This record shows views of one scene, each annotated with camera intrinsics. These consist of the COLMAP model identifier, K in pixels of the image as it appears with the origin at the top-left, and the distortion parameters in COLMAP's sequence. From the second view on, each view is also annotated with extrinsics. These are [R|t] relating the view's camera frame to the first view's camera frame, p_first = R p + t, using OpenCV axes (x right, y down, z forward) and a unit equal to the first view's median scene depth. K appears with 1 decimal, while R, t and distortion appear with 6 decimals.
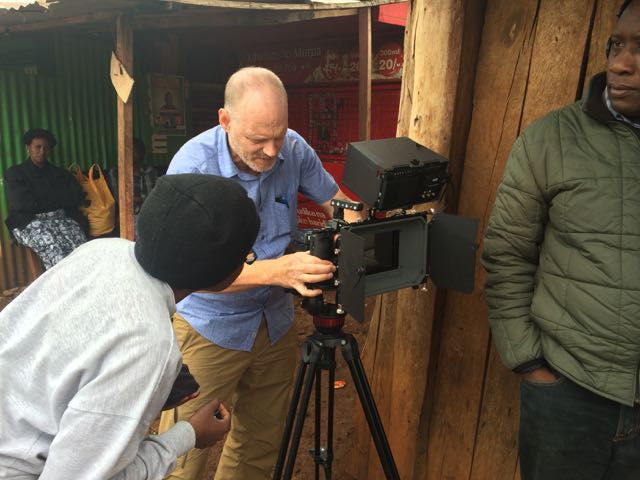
lens RADIAL K [[535.5, 0, 320.0], [0, 535.5, 240.0], [0, 0, 1]] dist [0.009052, 0.004399]
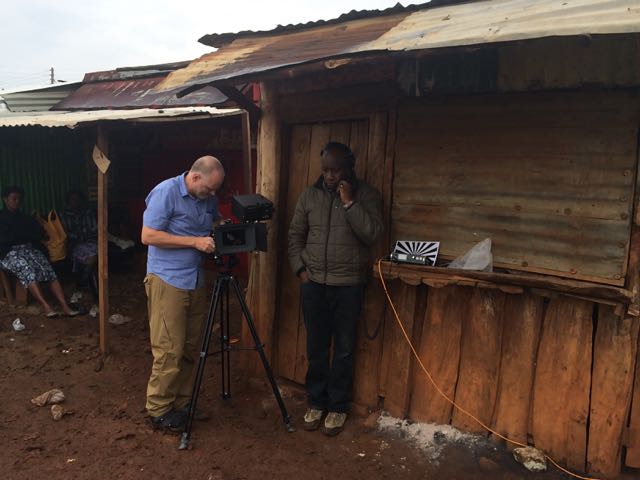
lens RADIAL K [[535.5, 0, 320.0], [0, 535.5, 240.0], [0, 0, 1]] dist [0.009052, 0.004399]
pose [[0.981191, -0.033451, 0.190121, -0.011562], [0.048060, 0.996191, -0.072753, 0.120339], [-0.186963, 0.080522, 0.979061, -0.817939]]
